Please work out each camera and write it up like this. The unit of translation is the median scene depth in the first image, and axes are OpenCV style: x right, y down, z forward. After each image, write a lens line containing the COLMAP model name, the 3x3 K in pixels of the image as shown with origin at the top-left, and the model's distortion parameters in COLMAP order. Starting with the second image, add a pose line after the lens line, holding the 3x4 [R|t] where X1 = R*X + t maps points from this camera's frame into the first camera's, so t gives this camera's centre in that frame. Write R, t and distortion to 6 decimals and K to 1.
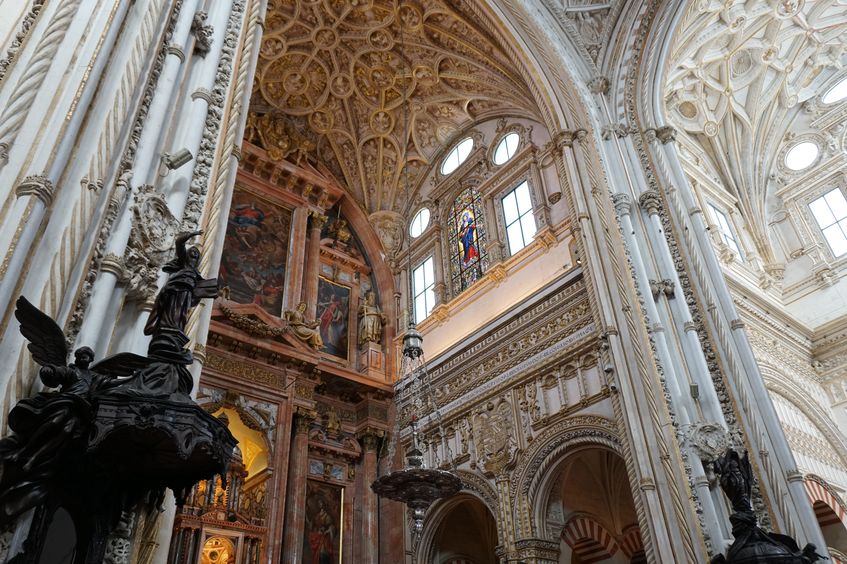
lens RADIAL K [[663.7, 0, 422.2], [0, 663.7, 281.6], [0, 0, 1]] dist [-0.002662, 0.004514]
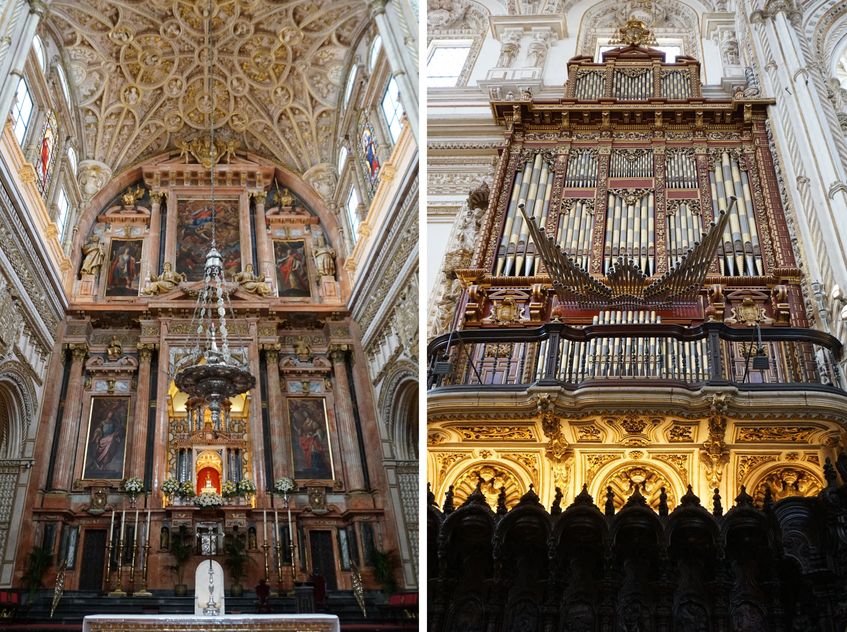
lens RADIAL K [[490.1, 0, 423.2], [0, 490.1, 316.3], [0, 0, 1]] dist [0.002505, 0.000563]
pose [[0.786212, -0.290374, -0.545484, 0.527466], [0.338951, 0.940724, -0.012236, 0.234427], [0.516704, -0.175273, 0.838032, 0.362641]]
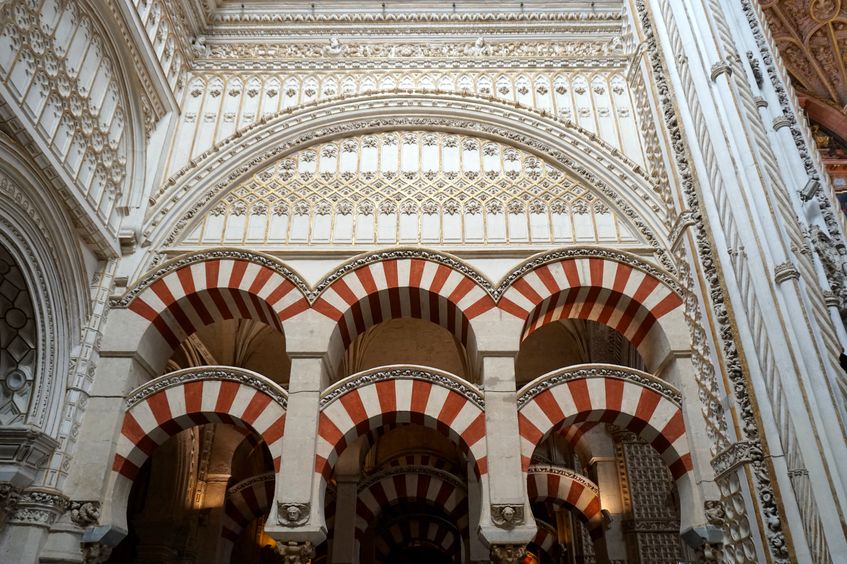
lens RADIAL K [[663.7, 0, 421.3], [0, 663.7, 282.4], [0, 0, 1]] dist [-0.002662, 0.004514]
pose [[0.774583, -0.289205, -0.562478, -0.092062], [0.353657, 0.935355, 0.006094, -0.093280], [0.524354, -0.203645, 0.826790, -0.133206]]
